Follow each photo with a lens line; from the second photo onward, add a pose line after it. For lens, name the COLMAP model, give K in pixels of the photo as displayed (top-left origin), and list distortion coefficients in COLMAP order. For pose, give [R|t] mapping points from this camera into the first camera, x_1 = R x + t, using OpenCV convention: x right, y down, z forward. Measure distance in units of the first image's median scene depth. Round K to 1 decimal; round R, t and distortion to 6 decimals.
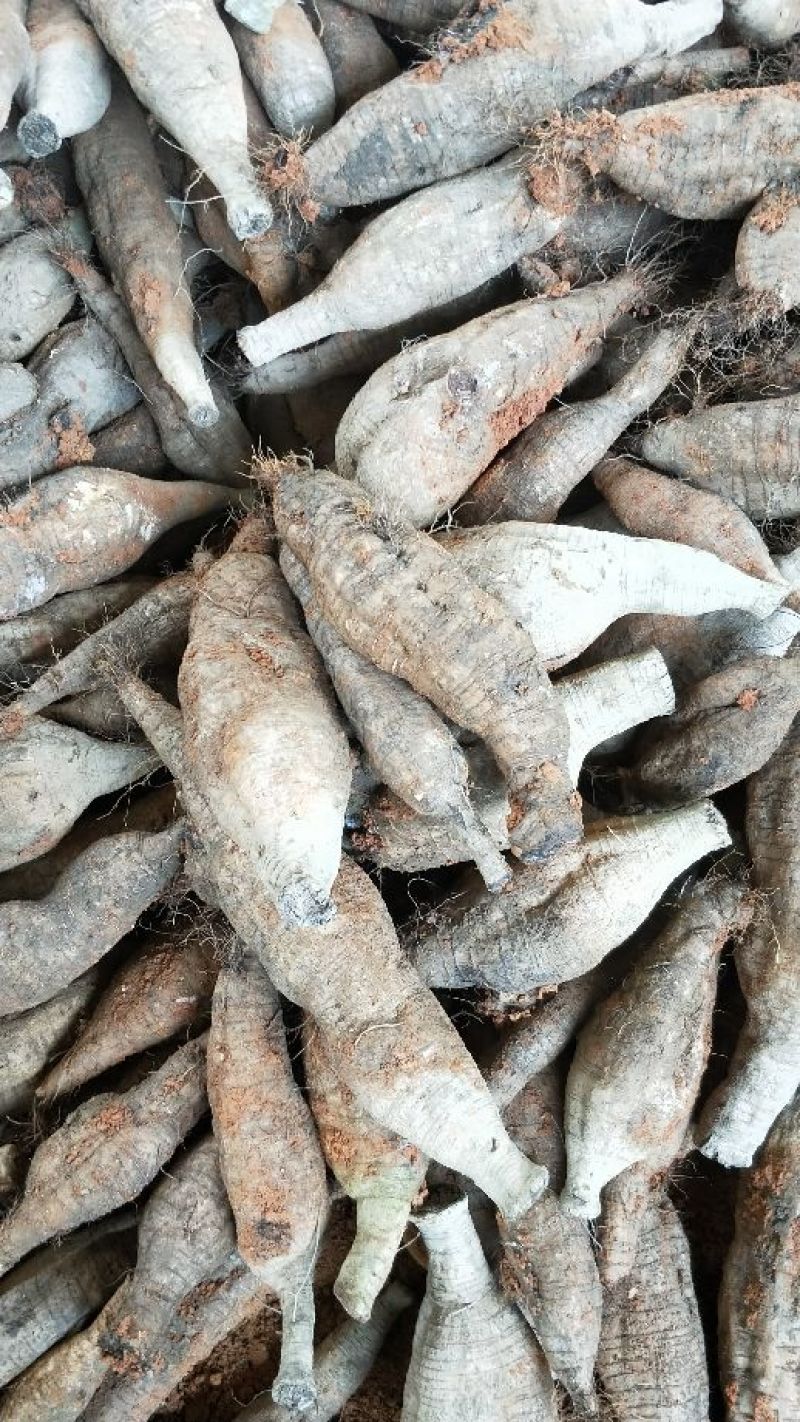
lens RADIAL K [[1099.0, 0, 400.0], [0, 1099.0, 711.0], [0, 0, 1]] dist [-0.000188, -0.038583]
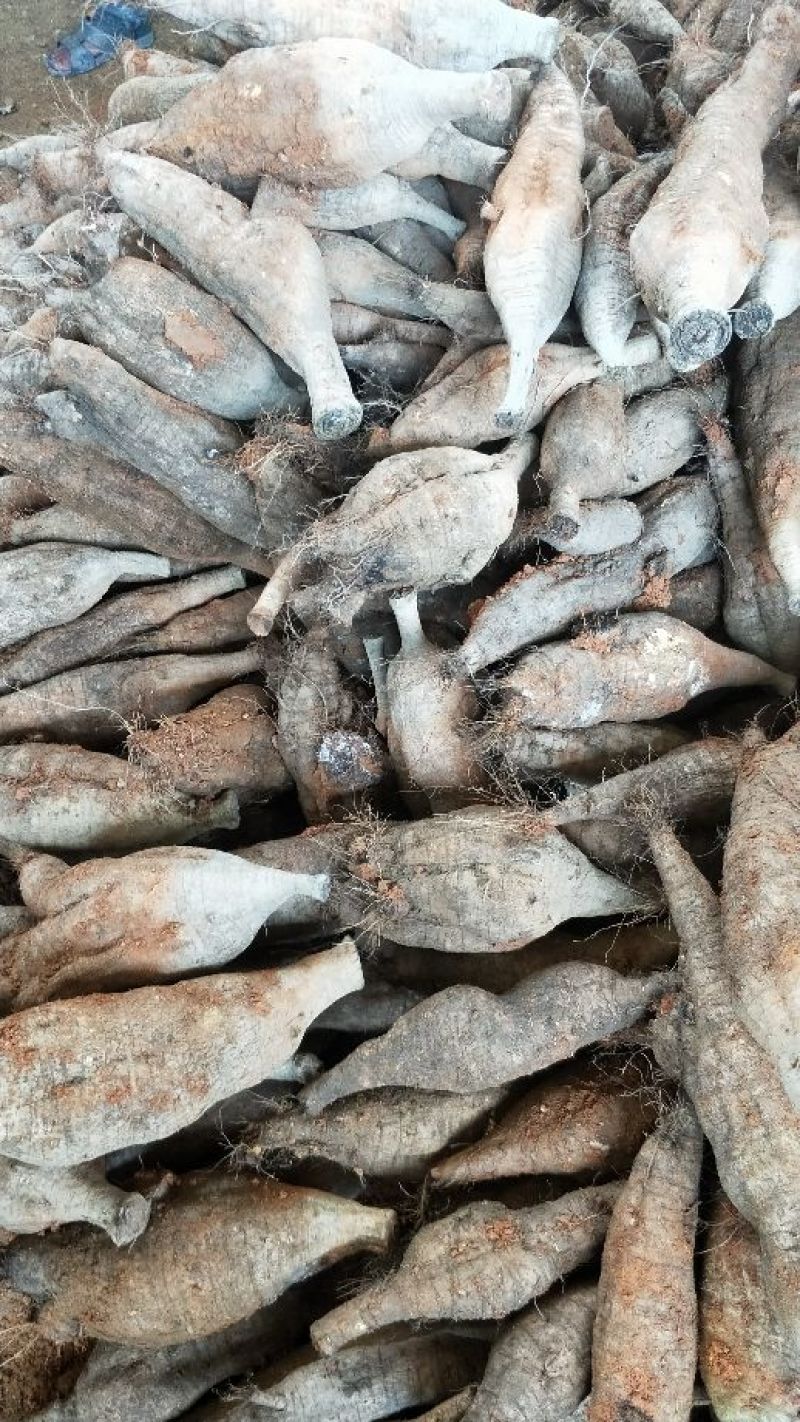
lens RADIAL K [[1099.0, 0, 400.0], [0, 1099.0, 711.0], [0, 0, 1]] dist [-0.000188, -0.038583]
pose [[0.914440, 0.319908, -0.247910, -0.238863], [-0.341046, 0.938901, -0.046404, -0.001052], [0.217918, 0.126983, 0.967671, -0.060538]]
